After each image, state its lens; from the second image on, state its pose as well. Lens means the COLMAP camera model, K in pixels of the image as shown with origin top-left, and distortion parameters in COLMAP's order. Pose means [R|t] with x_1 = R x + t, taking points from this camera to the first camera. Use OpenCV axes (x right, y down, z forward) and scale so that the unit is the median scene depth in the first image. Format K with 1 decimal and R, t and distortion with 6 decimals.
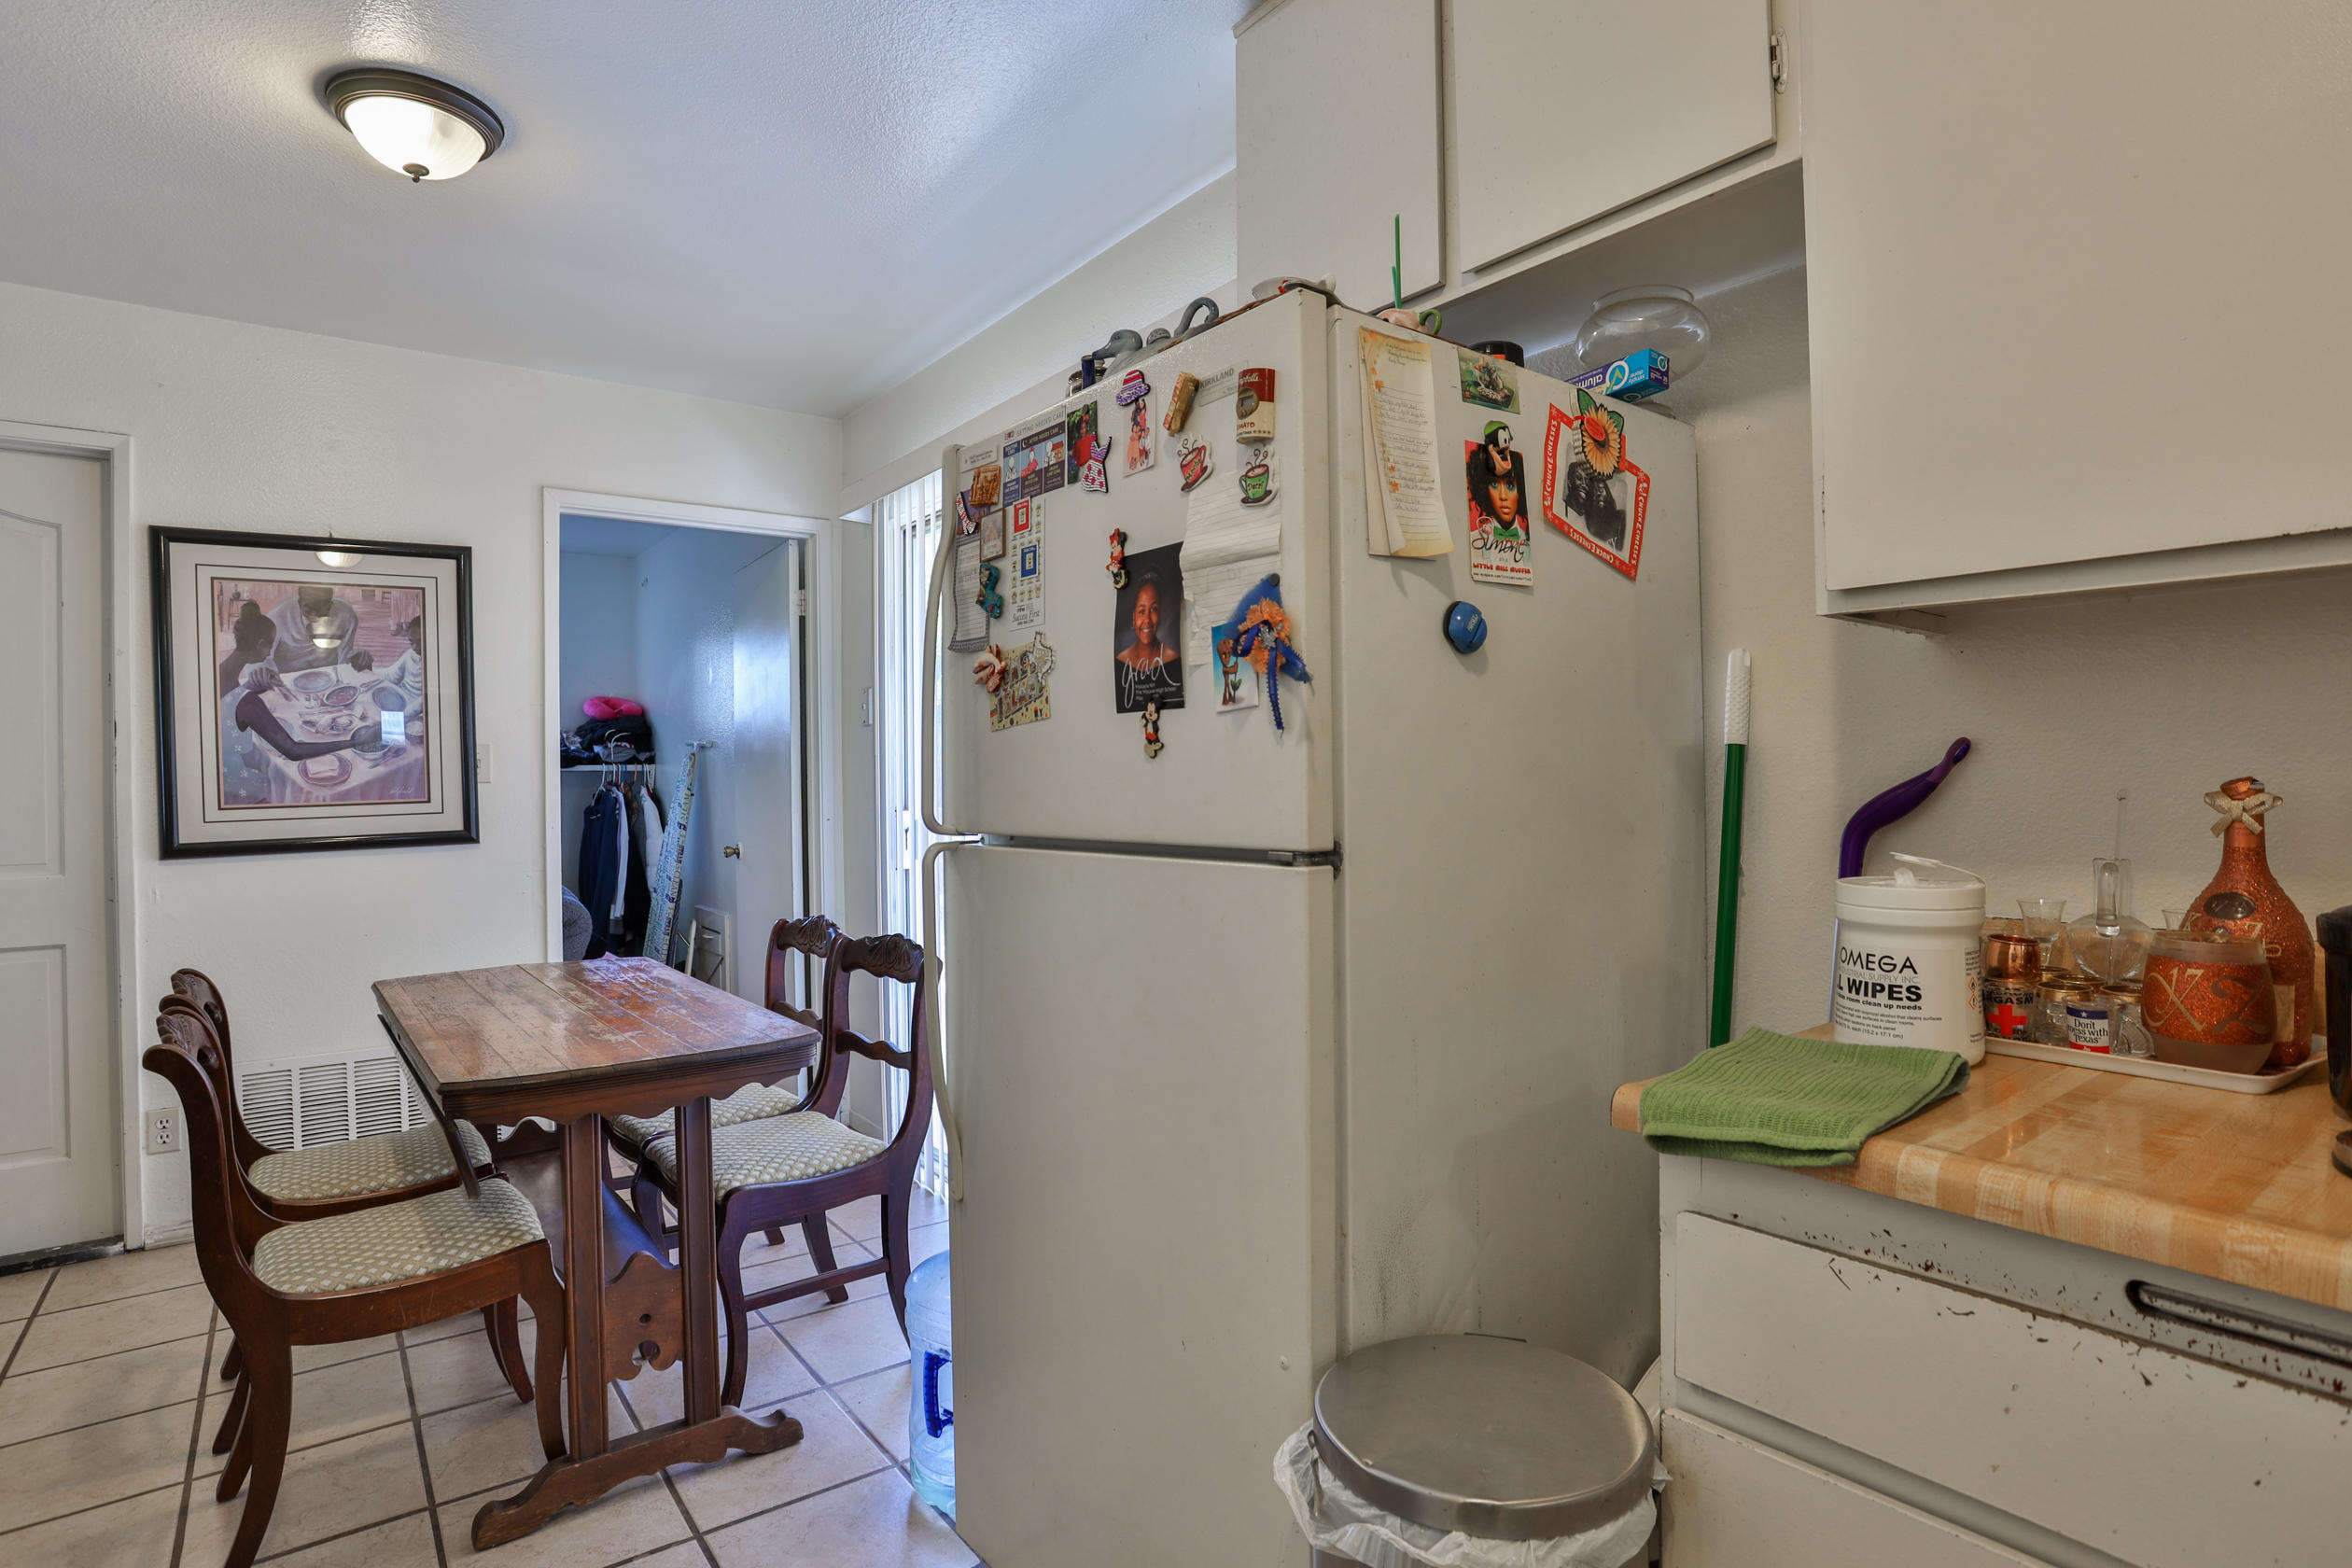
lens RADIAL K [[1208.8, 0, 1173.2], [0, 1208.8, 777.6], [0, 0, 1]] dist [-0.088148, 0.042263]
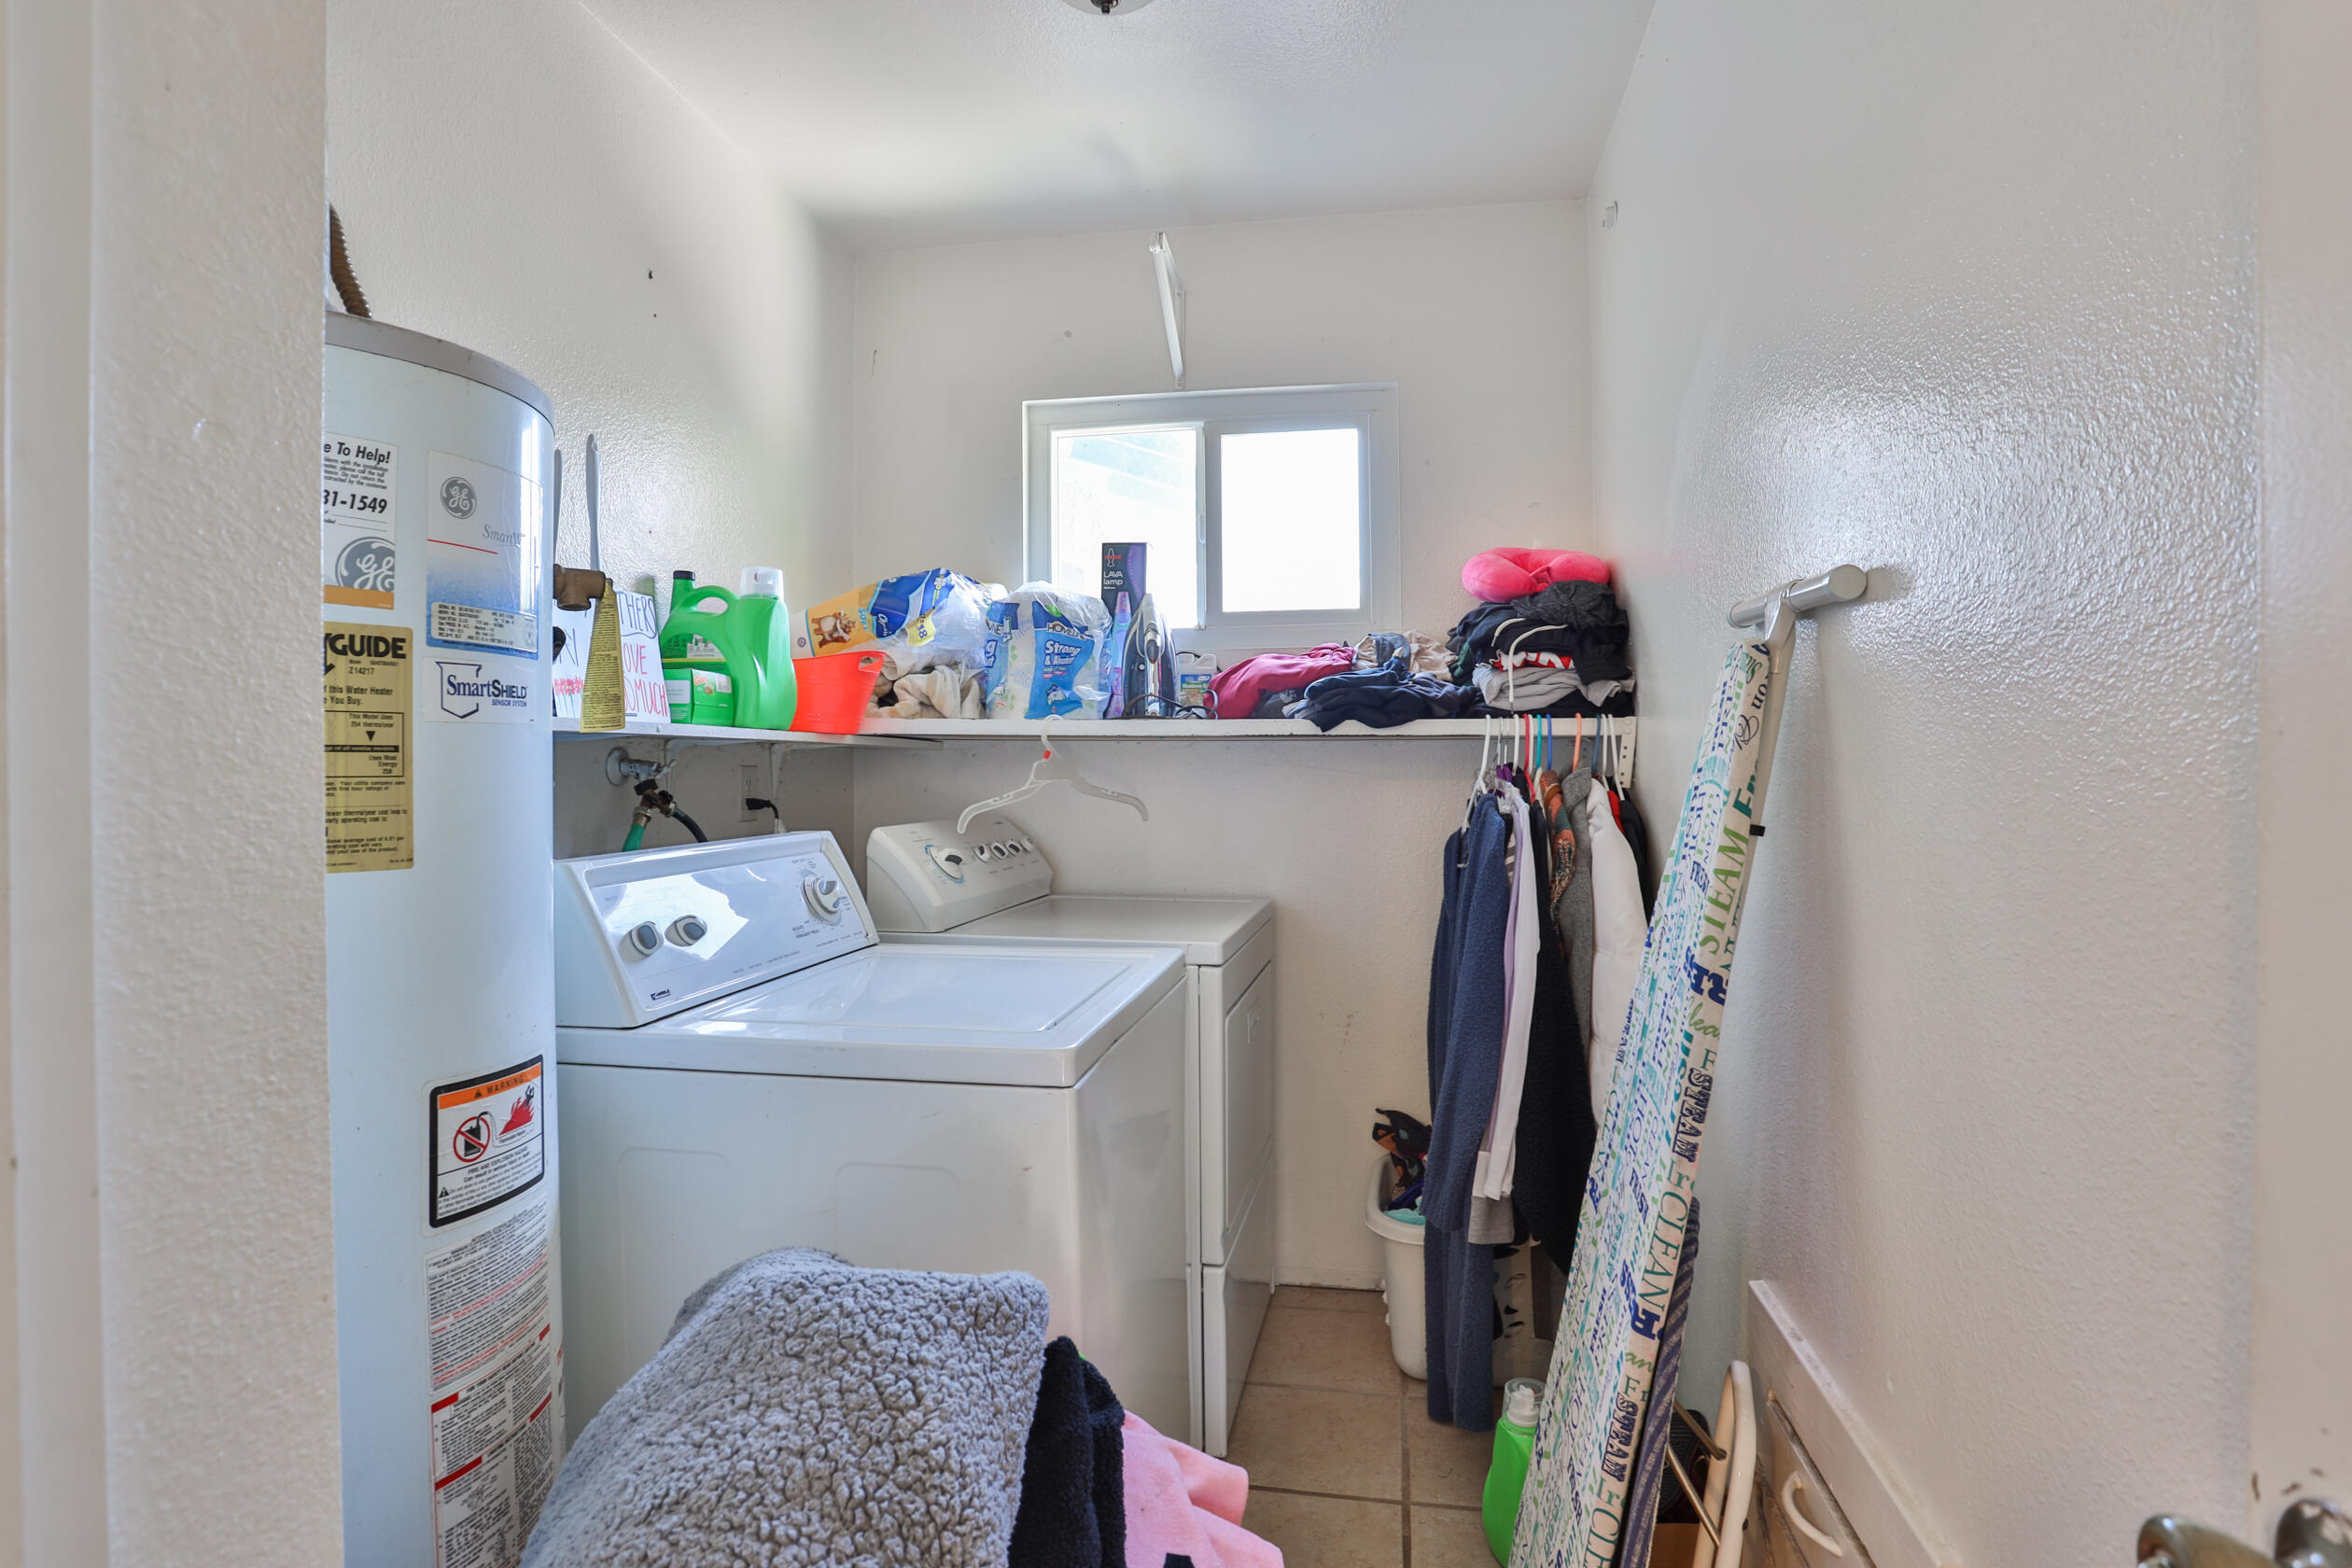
lens RADIAL K [[1208.8, 0, 1173.2], [0, 1208.8, 777.6], [0, 0, 1]] dist [-0.088148, 0.042263]
pose [[0.680119, 0.019992, -0.732829, -0.281924], [-0.009267, 0.999783, 0.018675, 0.001007], [0.733043, -0.005910, 0.680156, 0.688168]]
